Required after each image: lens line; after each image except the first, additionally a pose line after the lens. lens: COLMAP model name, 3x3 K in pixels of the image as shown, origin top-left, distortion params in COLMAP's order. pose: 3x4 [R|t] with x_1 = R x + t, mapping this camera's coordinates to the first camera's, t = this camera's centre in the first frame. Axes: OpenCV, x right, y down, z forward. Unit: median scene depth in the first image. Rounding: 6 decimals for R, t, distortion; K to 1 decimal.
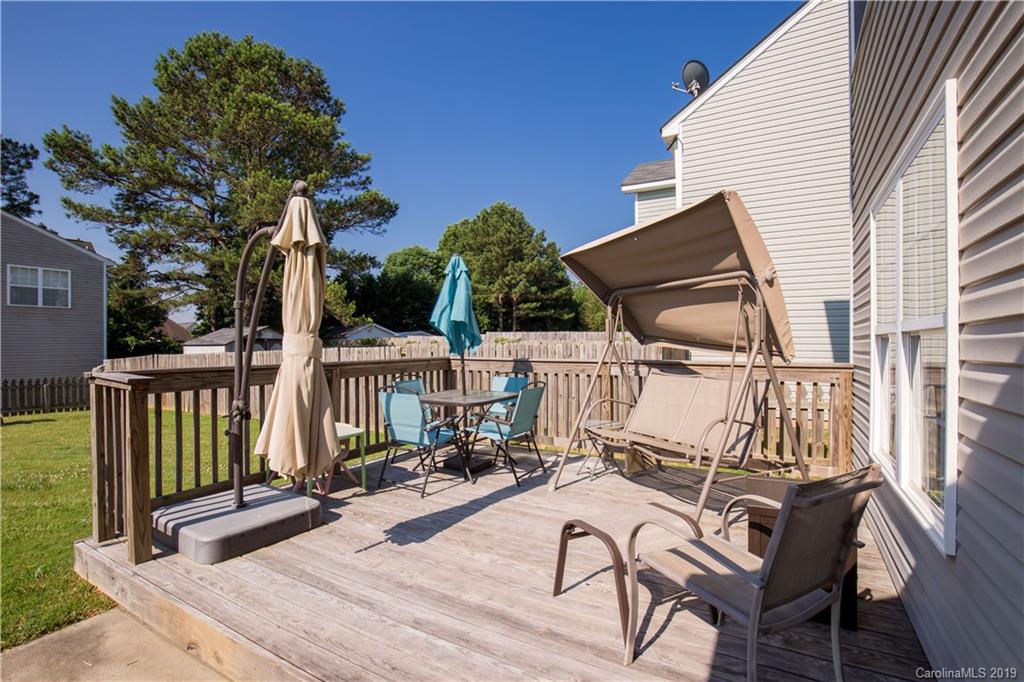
lens RADIAL K [[473.9, 0, 512.3], [0, 473.9, 344.8], [0, 0, 1]] dist [-0.020415, 0.000477]
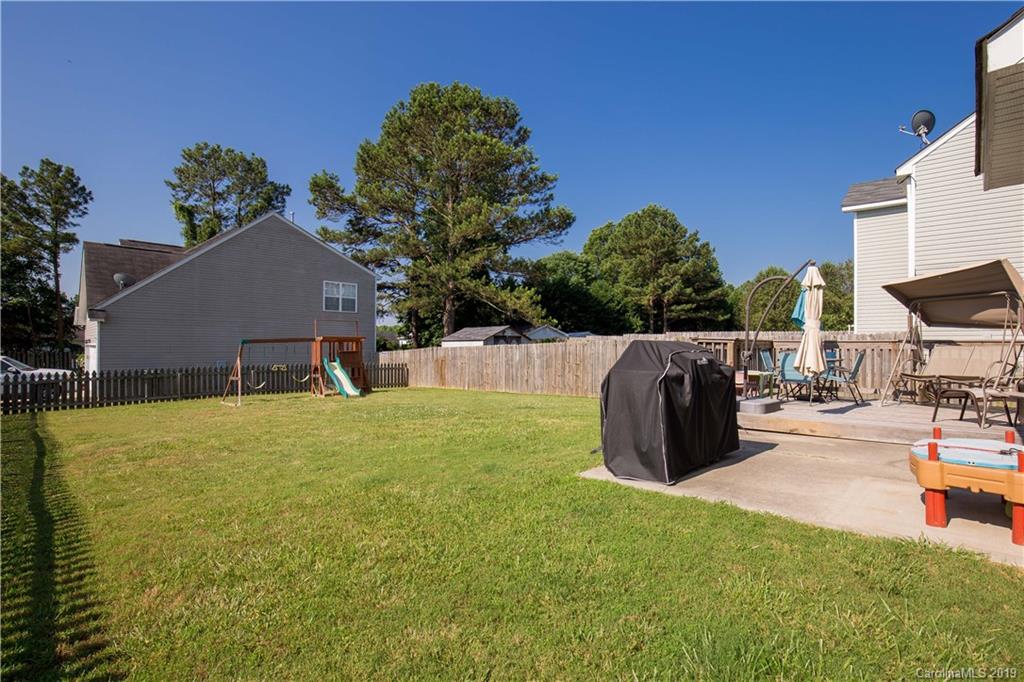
lens RADIAL K [[490.2, 0, 515.1], [0, 490.2, 350.9], [0, 0, 1]] dist [-0.022156, 0.000308]
pose [[0.970717, 0.009544, -0.240037, -0.091797], [-0.008367, 0.999947, 0.005921, 0.009613], [0.240081, -0.003739, 0.970746, -0.131004]]
